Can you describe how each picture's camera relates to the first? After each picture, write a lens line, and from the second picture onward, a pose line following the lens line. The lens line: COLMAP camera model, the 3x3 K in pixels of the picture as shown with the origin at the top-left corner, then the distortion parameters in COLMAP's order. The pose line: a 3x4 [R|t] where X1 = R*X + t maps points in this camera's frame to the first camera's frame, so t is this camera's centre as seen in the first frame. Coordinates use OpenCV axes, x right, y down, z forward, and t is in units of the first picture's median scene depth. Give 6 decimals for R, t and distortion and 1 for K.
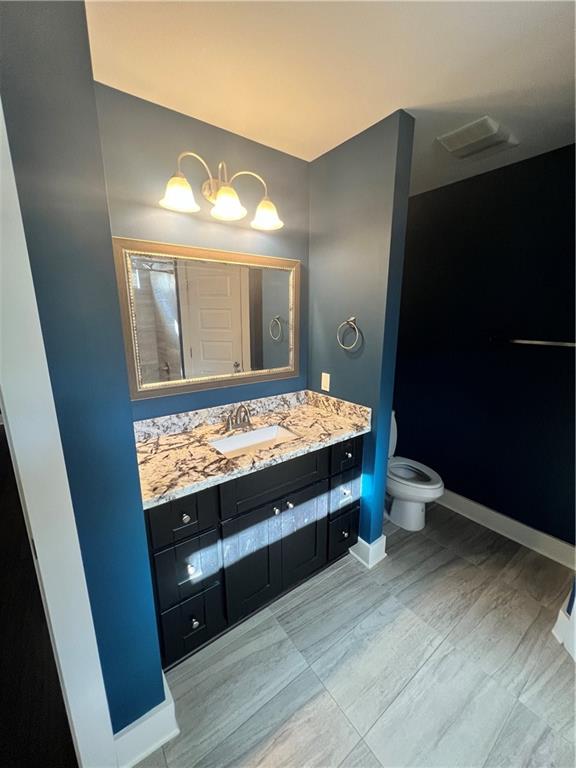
lens RADIAL K [[309.2, 0, 286.9], [0, 309.2, 383.5], [0, 0, 1]] dist [-0.001826, 0.000391]
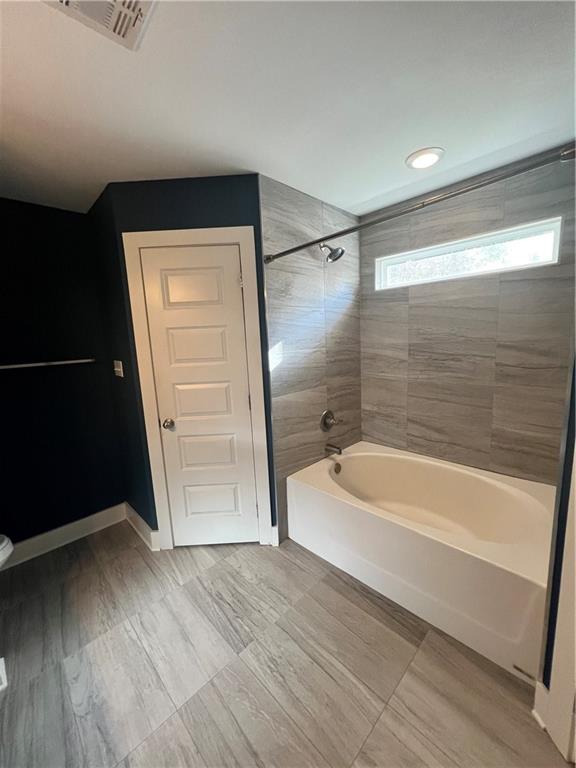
lens RADIAL K [[309.2, 0, 286.9], [0, 309.2, 383.1], [0, 0, 1]] dist [-0.001826, 0.000391]
pose [[-0.131021, -0.149214, 0.980086, -0.524988], [0.271431, 0.945434, 0.180224, -0.034574], [-0.953498, 0.289639, -0.083370, 0.279292]]
